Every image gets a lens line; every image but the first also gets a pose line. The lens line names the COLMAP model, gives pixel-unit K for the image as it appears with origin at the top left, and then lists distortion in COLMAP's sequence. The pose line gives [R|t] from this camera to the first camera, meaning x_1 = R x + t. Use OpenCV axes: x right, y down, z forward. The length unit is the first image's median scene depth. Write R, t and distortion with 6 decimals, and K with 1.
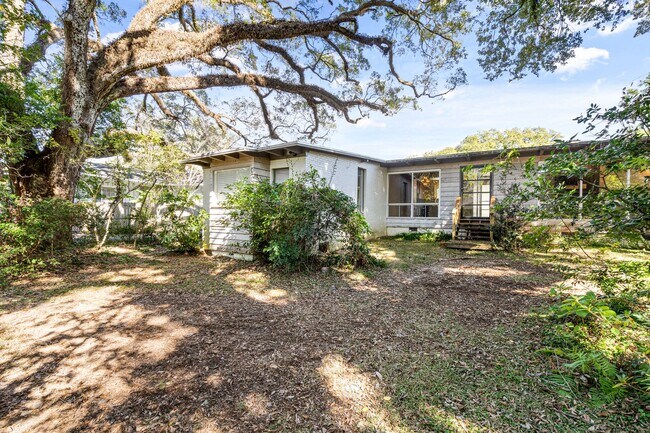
lens RADIAL K [[293.1, 0, 329.1], [0, 293.1, 218.0], [0, 0, 1]] dist [-0.001578, -0.000021]
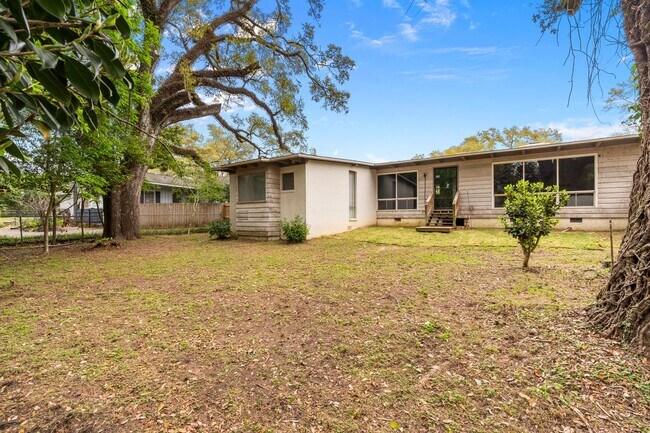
lens RADIAL K [[293.1, 0, 329.1], [0, 293.1, 218.0], [0, 0, 1]] dist [-0.001578, -0.000021]
pose [[0.999130, -0.022335, -0.035211, 0.050132], [0.021952, 0.999696, -0.011219, 0.045026], [0.035451, 0.010436, 0.999317, -0.271003]]
